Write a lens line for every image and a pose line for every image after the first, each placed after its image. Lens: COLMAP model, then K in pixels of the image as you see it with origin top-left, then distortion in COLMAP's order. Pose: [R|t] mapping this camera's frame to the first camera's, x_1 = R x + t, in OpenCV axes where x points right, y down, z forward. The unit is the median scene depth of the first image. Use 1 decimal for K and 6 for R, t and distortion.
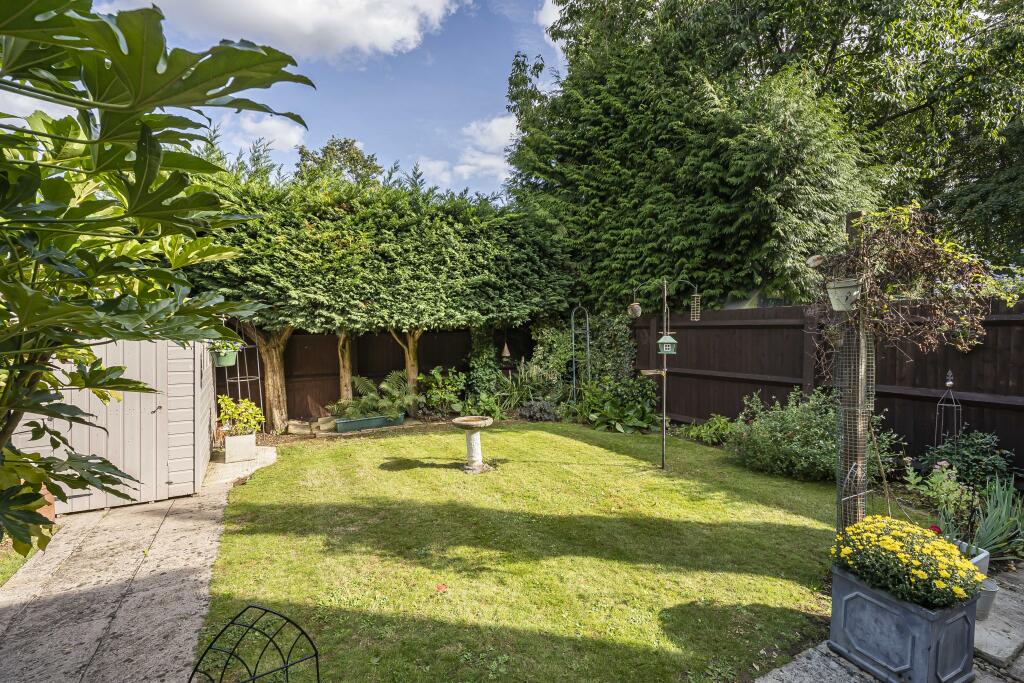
lens RADIAL K [[462.8, 0, 512.0], [0, 462.8, 341.5], [0, 0, 1]] dist [-0.000233, -0.000066]
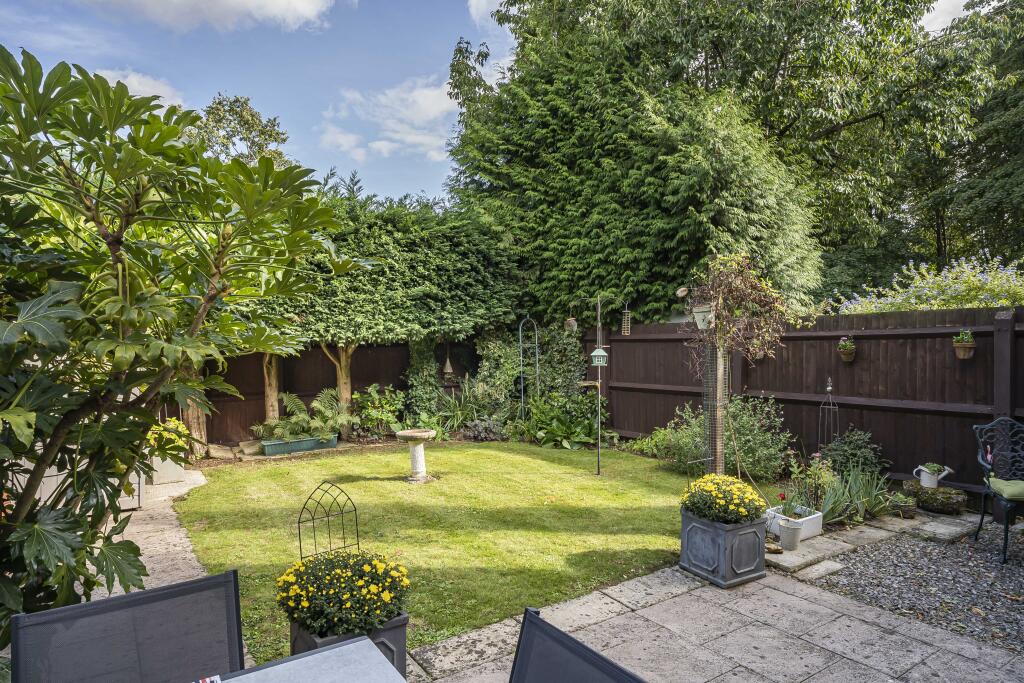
lens RADIAL K [[604.1, 0, 512.0], [0, 604.1, 341.5], [0, 0, 1]] dist [0.002641, 0.000509]
pose [[0.995528, -0.002549, 0.094431, -0.000286], [0.005206, 0.999597, -0.027905, 0.005353], [-0.094321, 0.028272, 0.995140, -0.247021]]
